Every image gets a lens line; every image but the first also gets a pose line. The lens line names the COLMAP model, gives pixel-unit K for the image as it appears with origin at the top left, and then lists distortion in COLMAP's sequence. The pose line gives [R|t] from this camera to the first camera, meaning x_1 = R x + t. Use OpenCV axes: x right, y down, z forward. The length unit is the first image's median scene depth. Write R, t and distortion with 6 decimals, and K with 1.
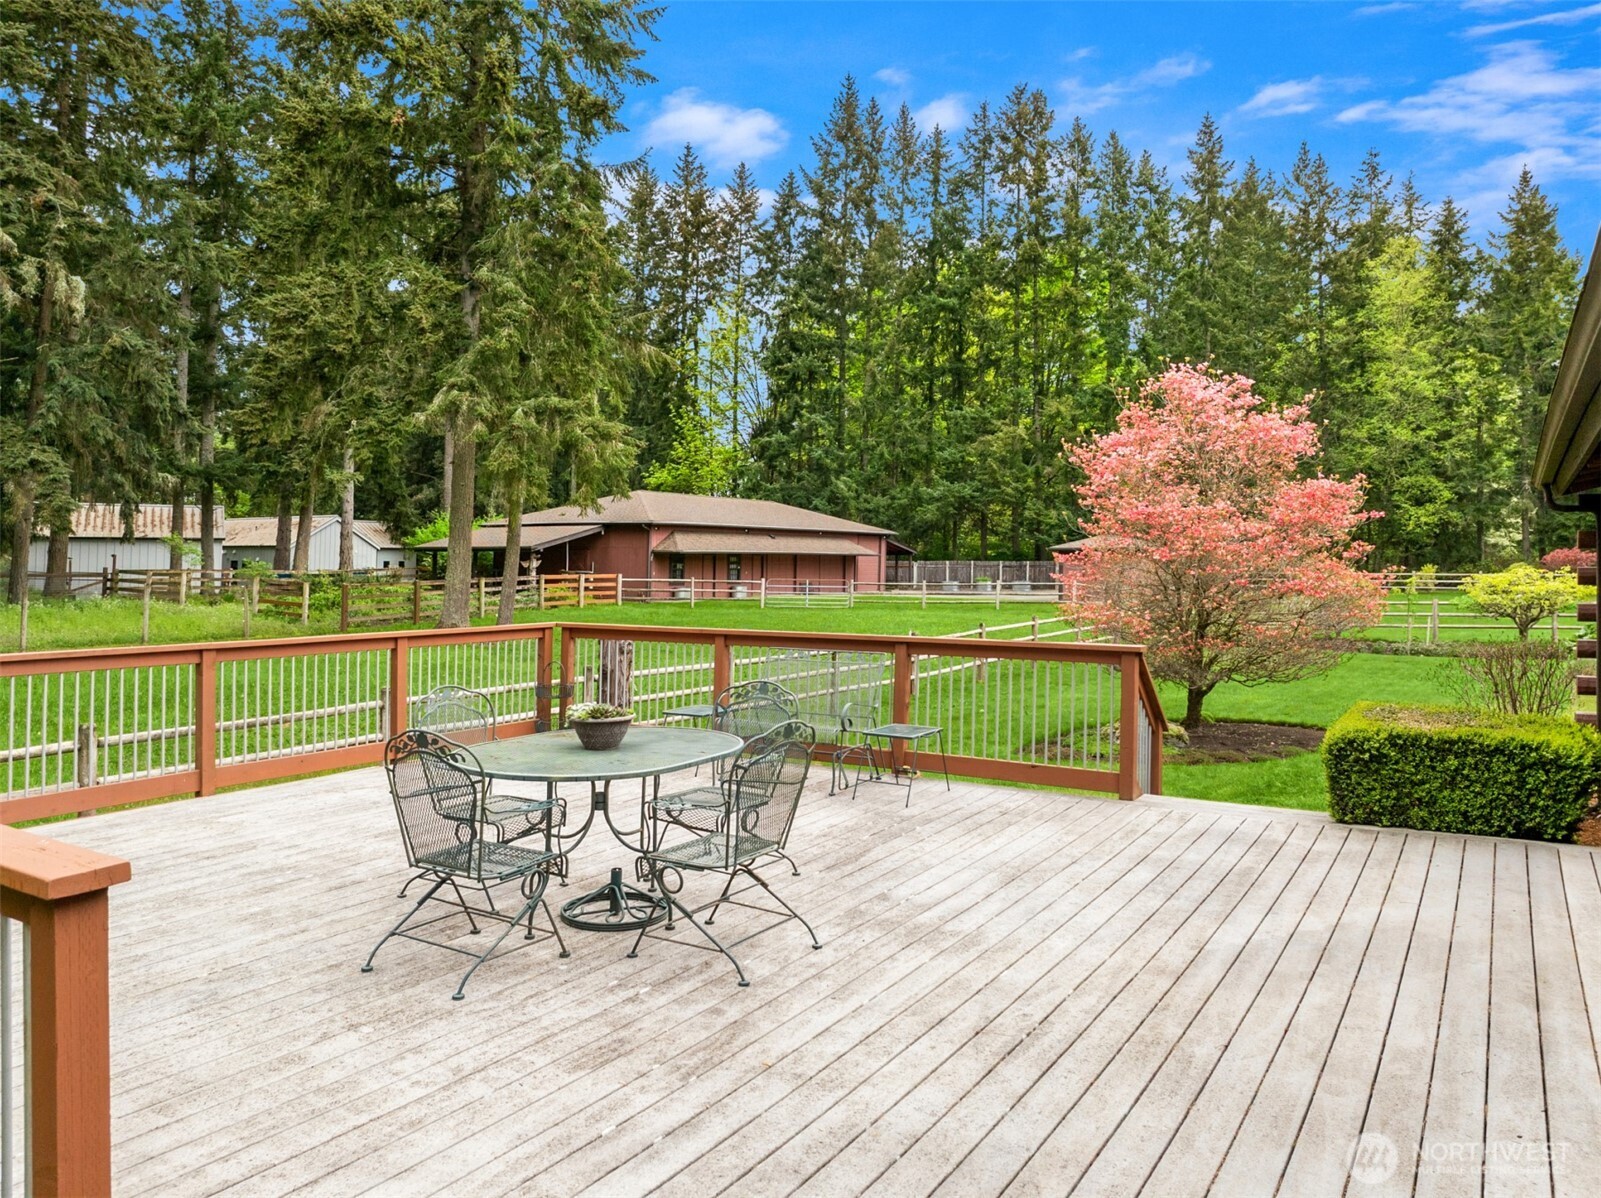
lens RADIAL K [[1122.0, 0, 802.3], [0, 1122.0, 572.5], [0, 0, 1]] dist [-0.041606, -0.001338]
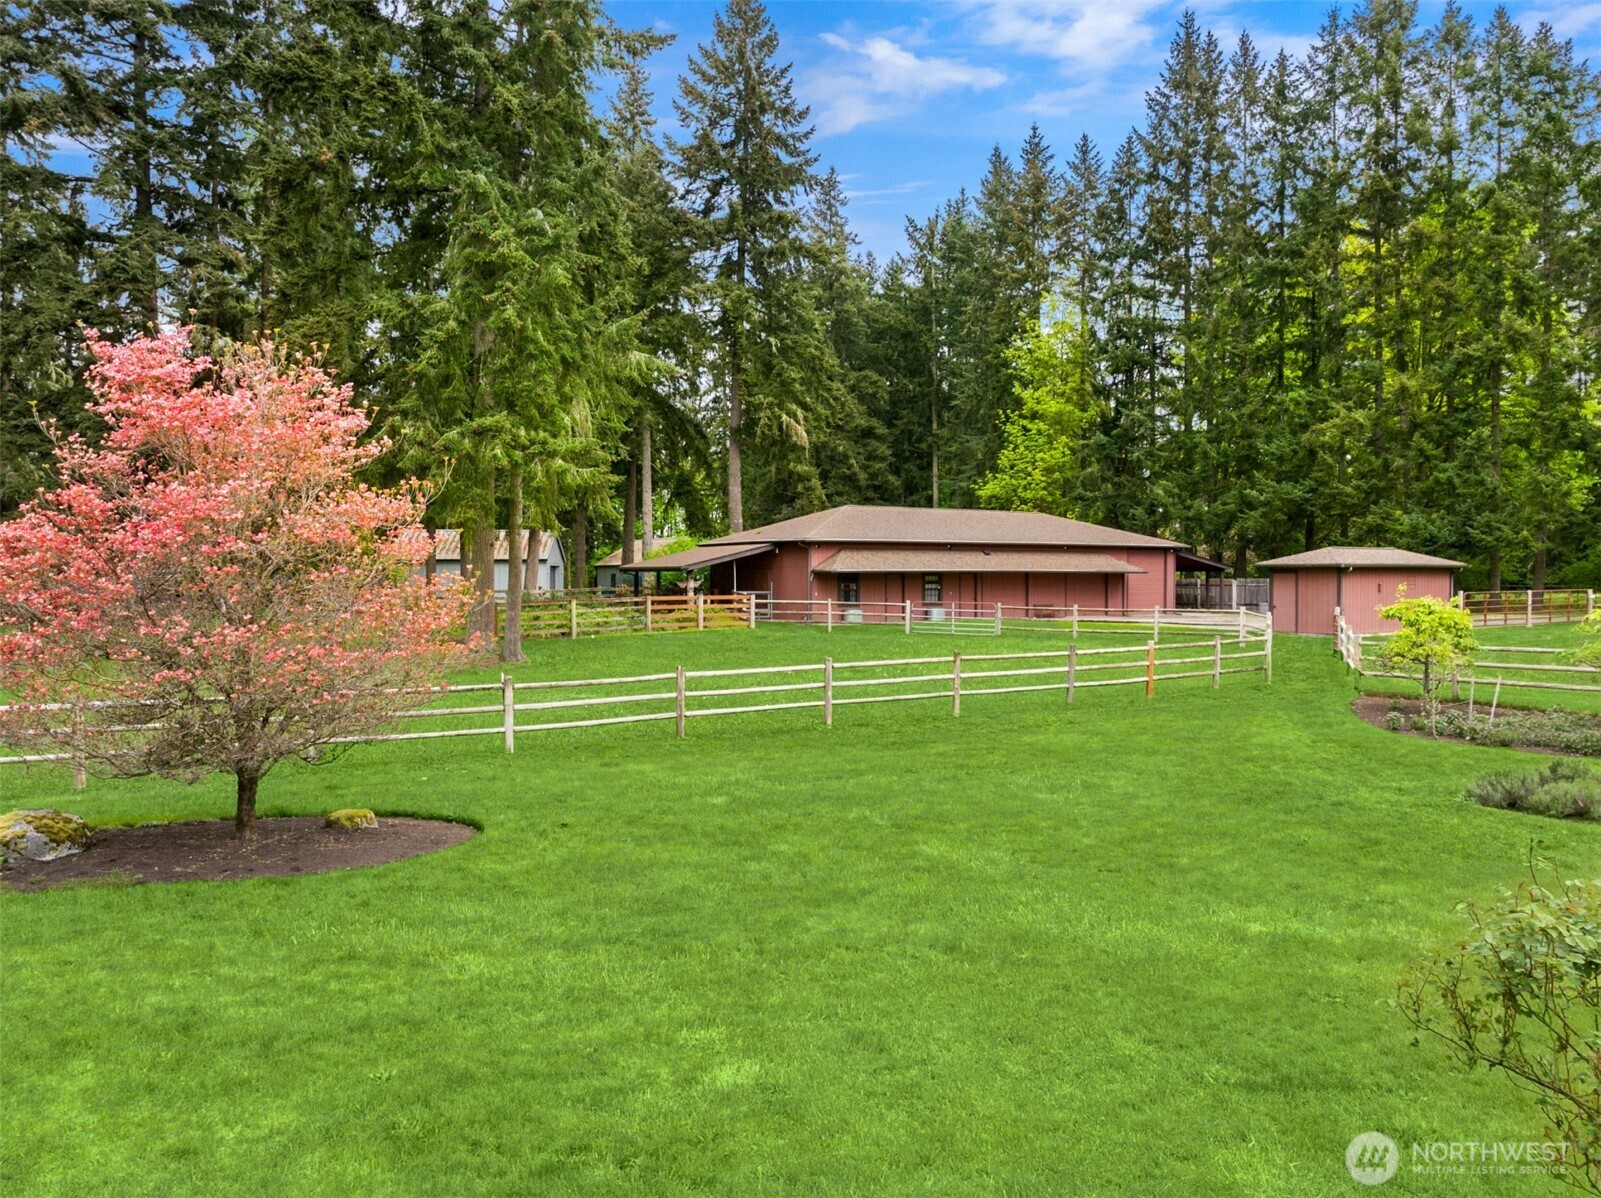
lens RADIAL K [[1142.4, 0, 815.5], [0, 1142.4, 604.0], [0, 0, 1]] dist [-0.033755, -0.001625]
pose [[0.892538, 0.007725, -0.450906, 0.232937], [-0.001101, 0.999888, 0.014950, -0.004122], [0.450971, -0.012847, 0.892446, 0.115702]]
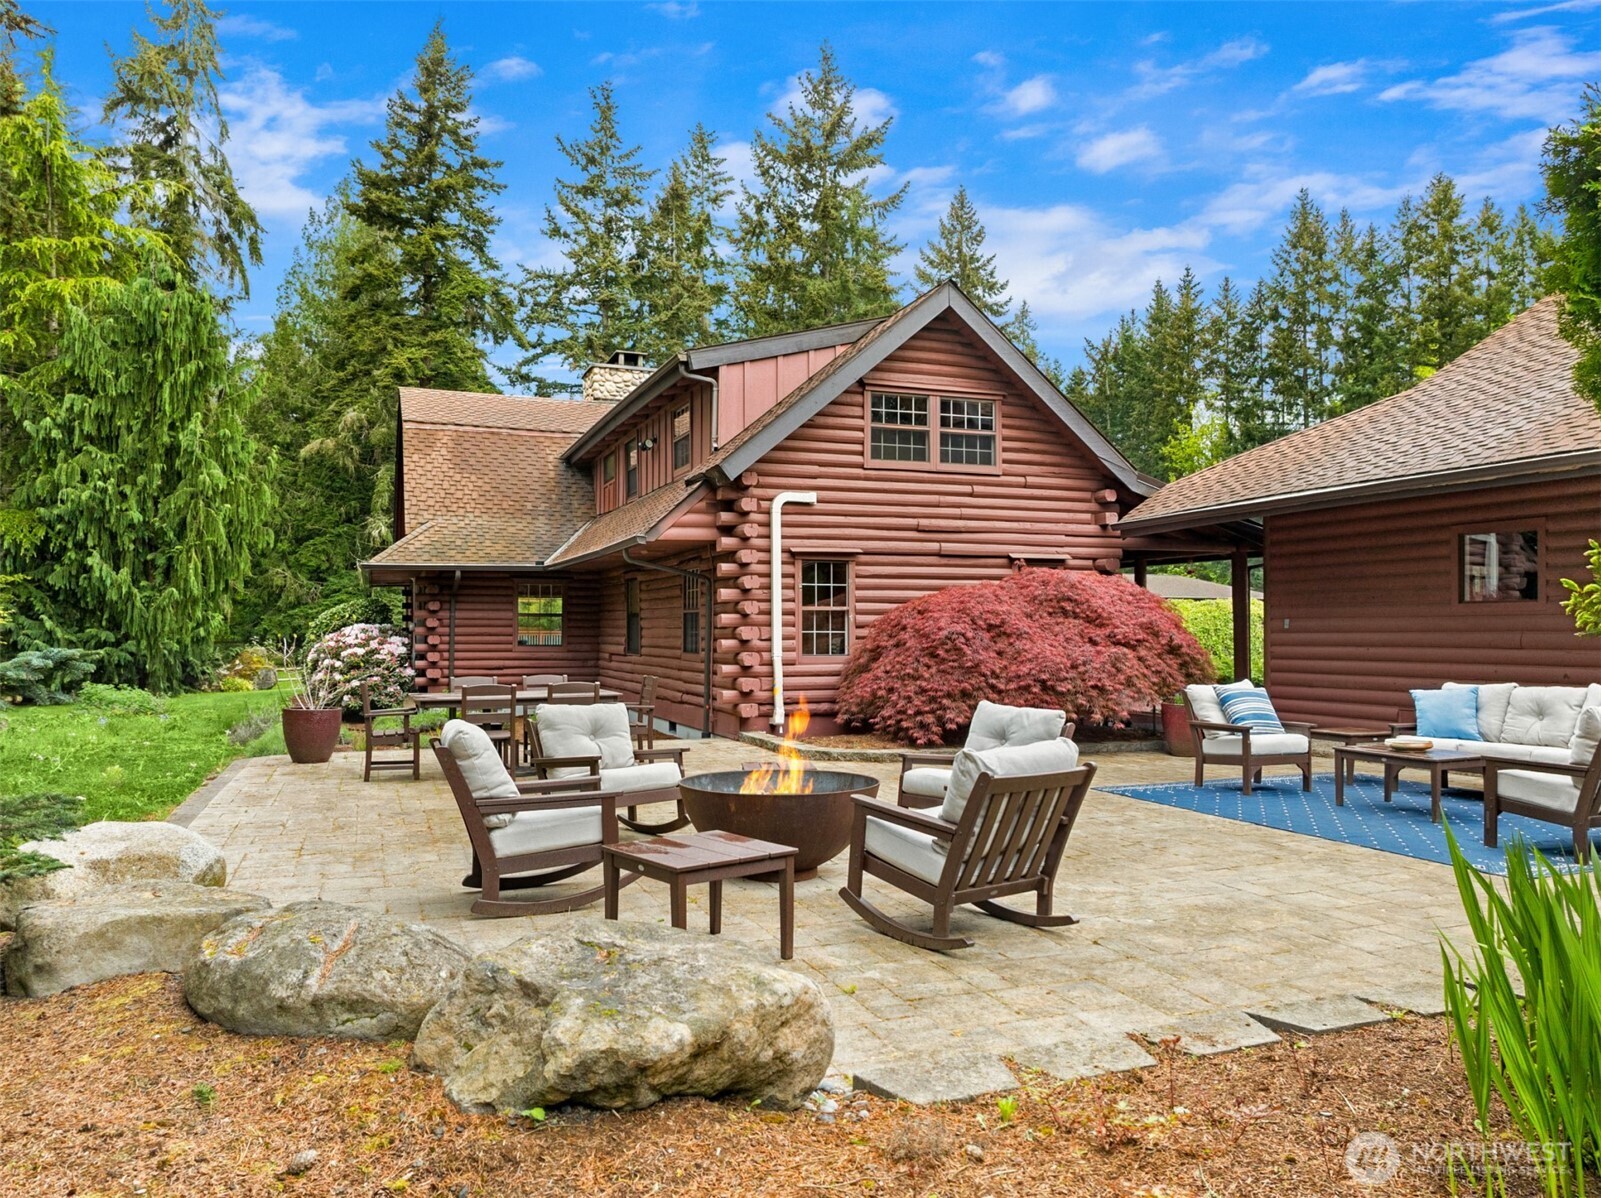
lens RADIAL K [[1142.4, 0, 815.5], [0, 1142.4, 604.0], [0, 0, 1]] dist [-0.033755, -0.001625]
pose [[0.804932, -0.011874, -0.593249, 0.406563], [-0.005469, 0.999609, -0.027428, 0.002193], [0.593342, 0.025322, 0.804552, -0.241905]]
